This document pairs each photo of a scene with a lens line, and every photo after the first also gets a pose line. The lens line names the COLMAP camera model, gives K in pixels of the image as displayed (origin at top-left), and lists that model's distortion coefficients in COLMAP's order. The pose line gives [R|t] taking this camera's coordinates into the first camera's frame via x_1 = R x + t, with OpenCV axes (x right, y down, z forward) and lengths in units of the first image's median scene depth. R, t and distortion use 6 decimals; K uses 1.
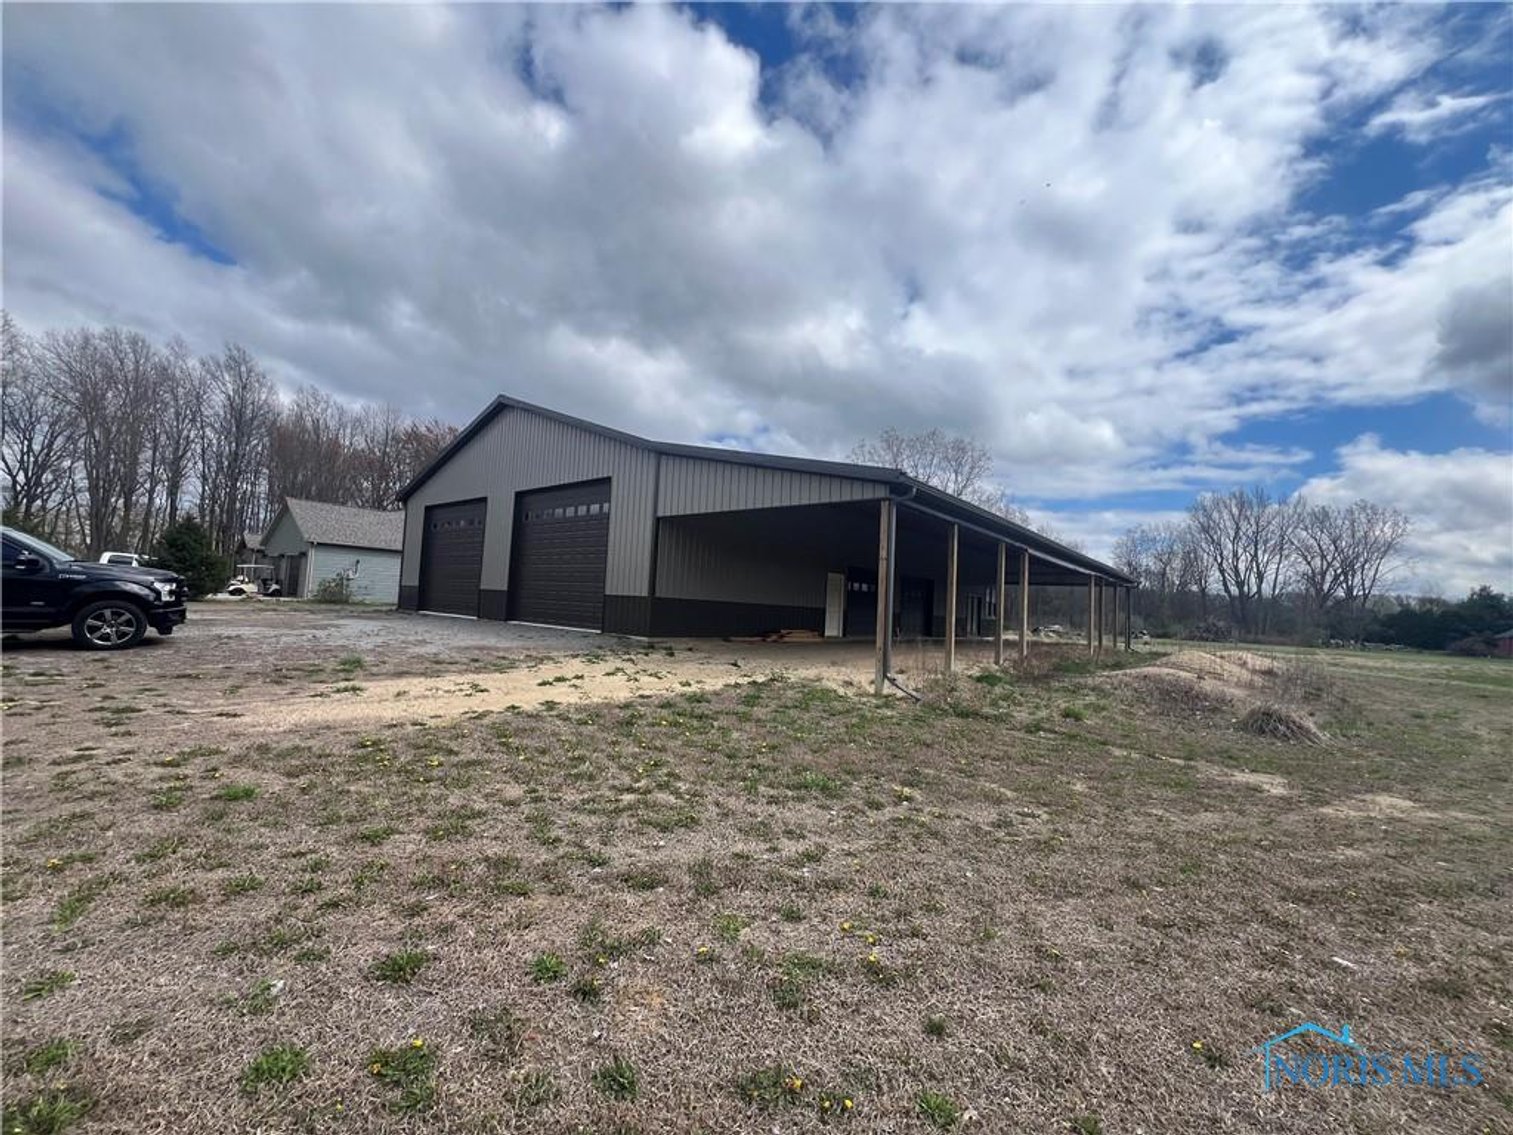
lens RADIAL K [[620.9, 0, 759.1], [0, 620.9, 585.0], [0, 0, 1]] dist [-0.000697, 0.000025]
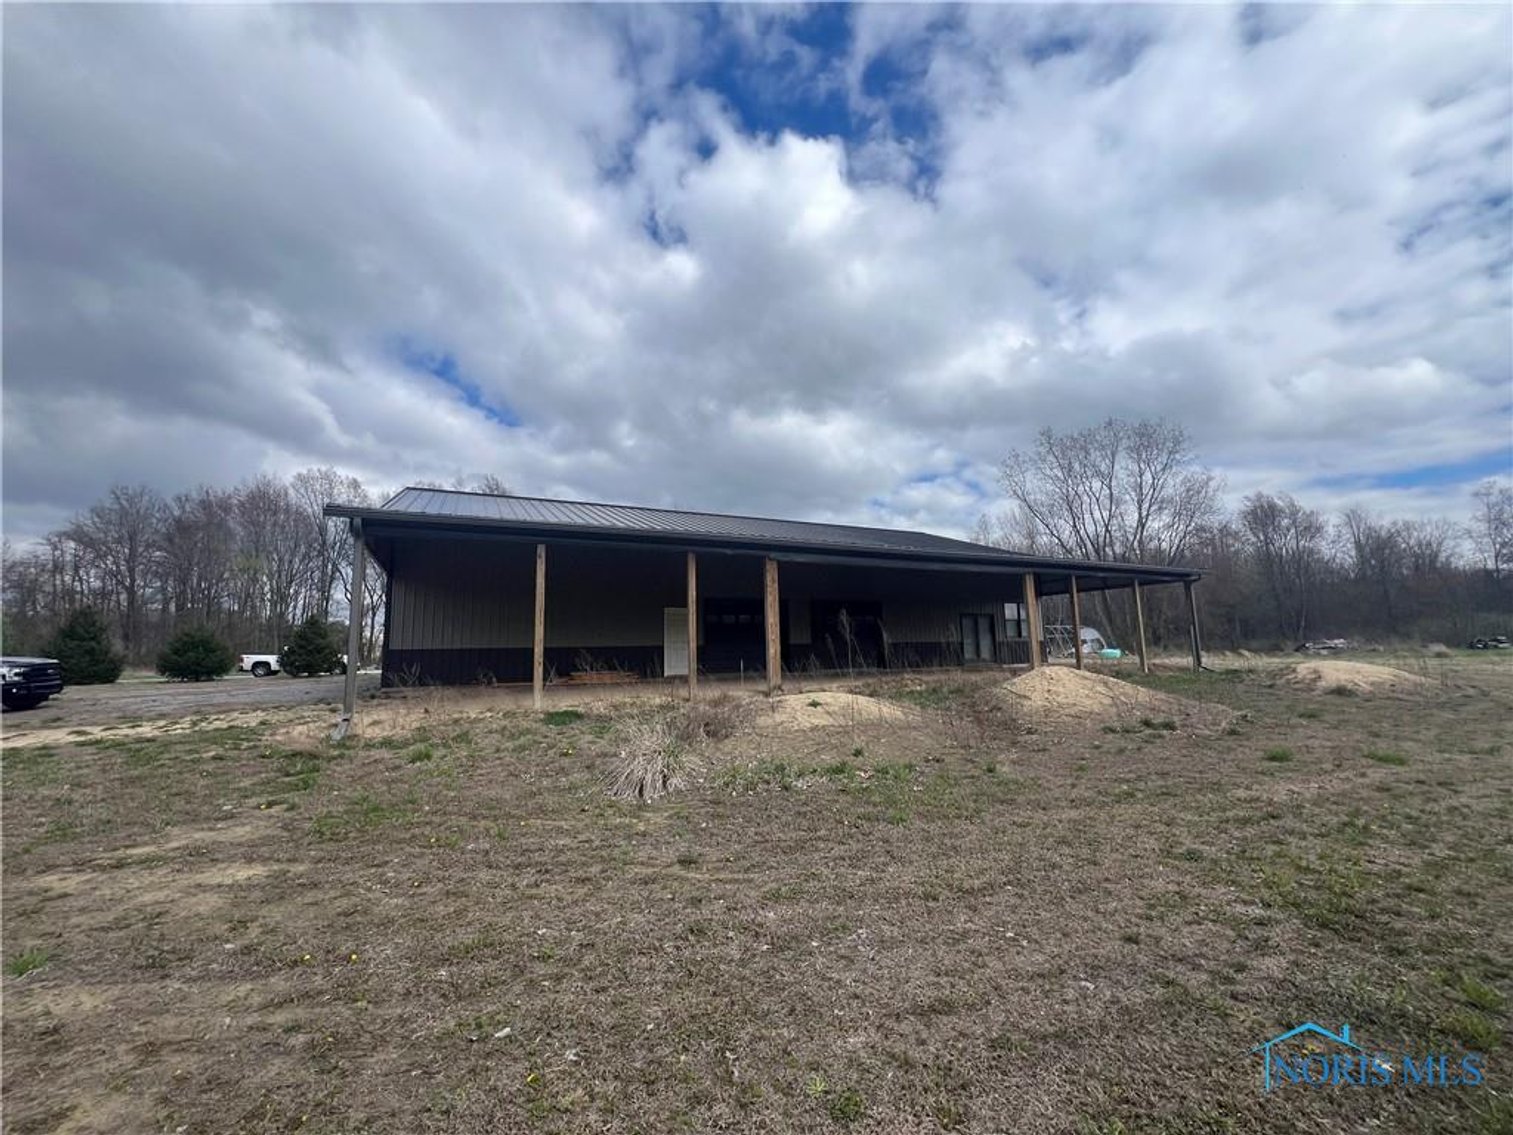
lens RADIAL K [[611.5, 0, 756.5], [0, 611.5, 567.5], [0, 0, 1]] dist [0.001443, 0.000768]
pose [[0.898829, -0.124824, -0.420149, 0.150327], [0.078135, 0.988868, -0.126633, 0.012658], [0.431279, 0.080993, 0.898576, 0.015627]]
